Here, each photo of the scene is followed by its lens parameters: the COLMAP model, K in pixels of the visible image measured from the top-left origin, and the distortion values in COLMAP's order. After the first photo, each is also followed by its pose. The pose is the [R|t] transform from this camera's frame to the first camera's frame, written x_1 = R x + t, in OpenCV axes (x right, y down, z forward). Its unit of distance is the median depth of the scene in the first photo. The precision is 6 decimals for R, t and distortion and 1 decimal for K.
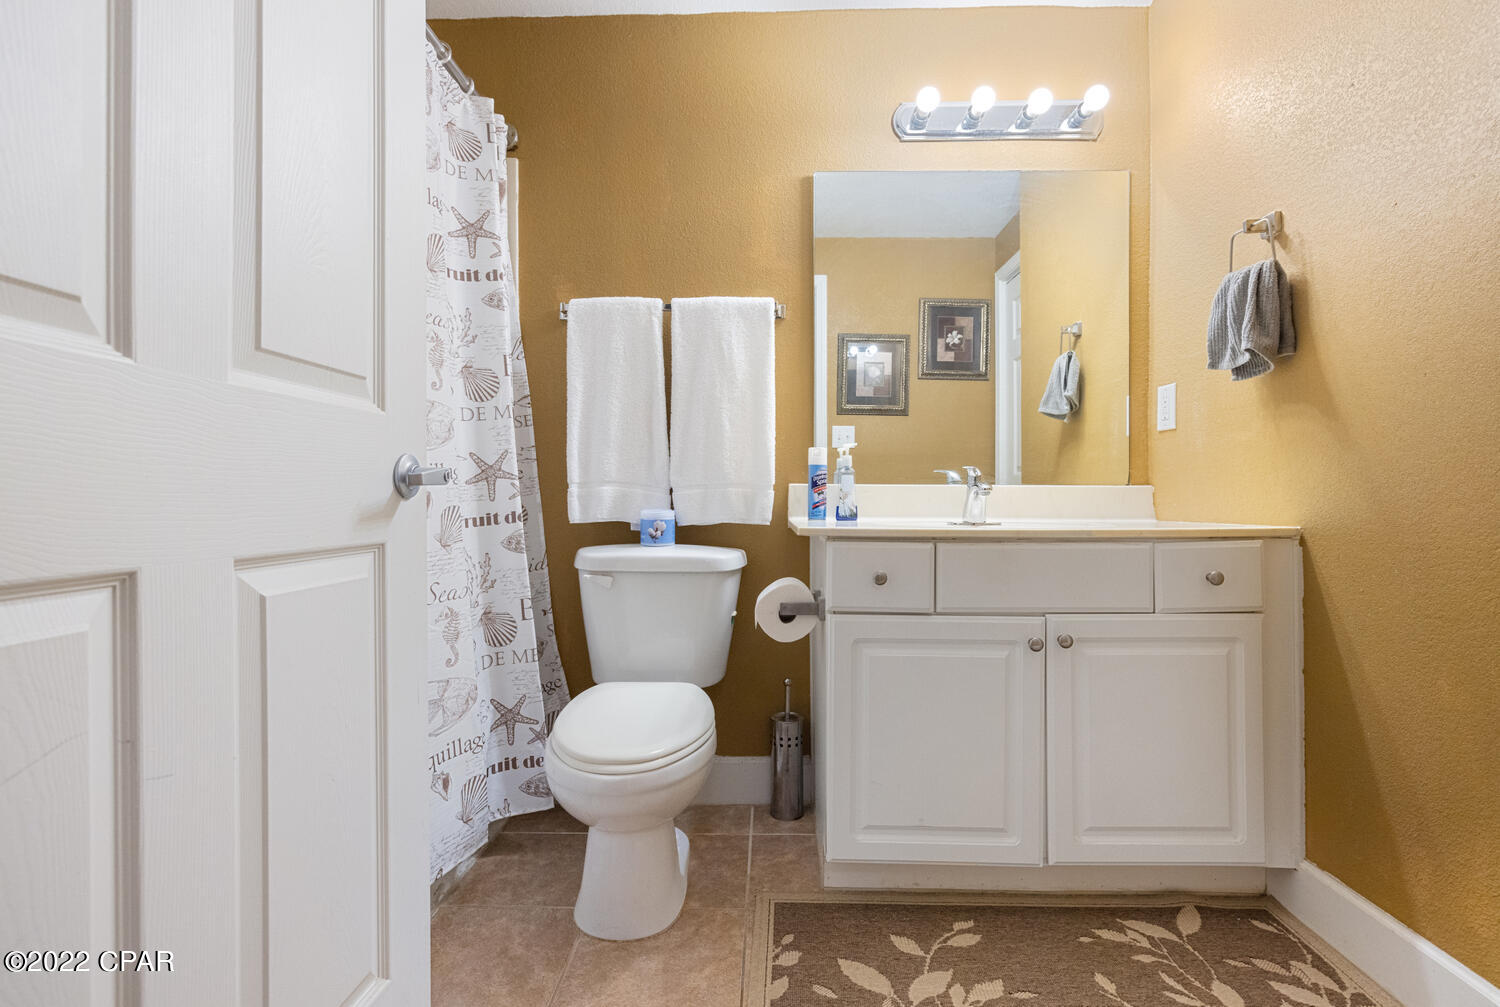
lens RADIAL K [[705.4, 0, 765.0], [0, 705.4, 489.6], [0, 0, 1]] dist [-0.002181, -0.000116]
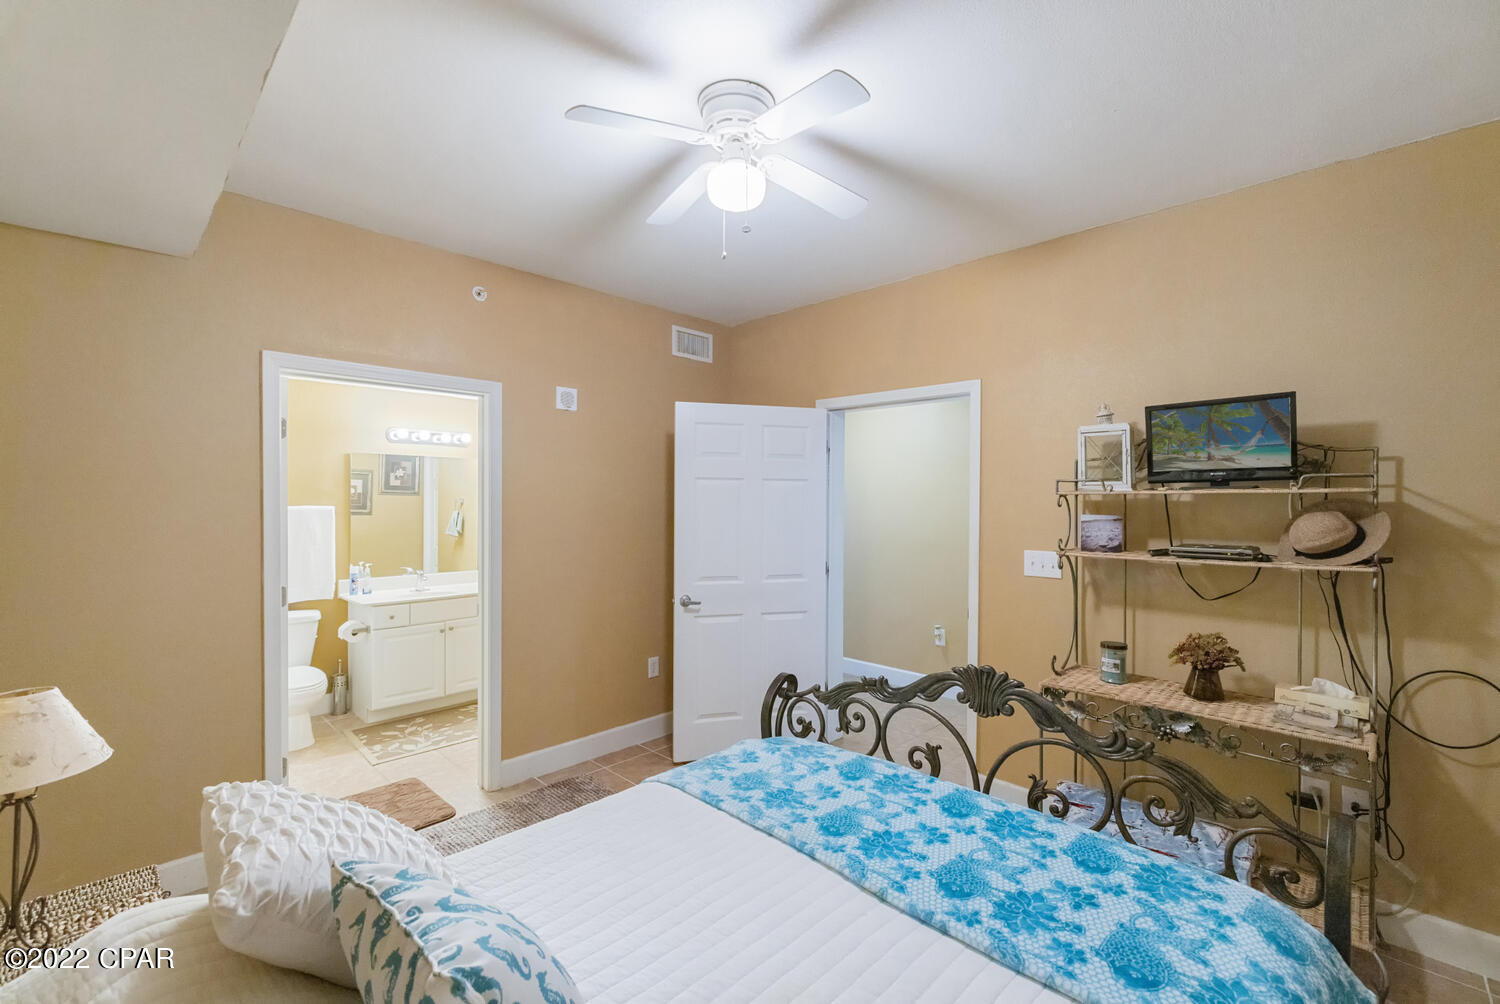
lens RADIAL K [[656.5, 0, 753.5], [0, 656.5, 488.7], [0, 0, 1]] dist [-0.015537, 0.007376]
pose [[0.697747, 0.005581, 0.716323, -0.596840], [-0.005800, 0.999981, -0.002142, -0.335182], [-0.716321, -0.002660, 0.697766, -1.635324]]
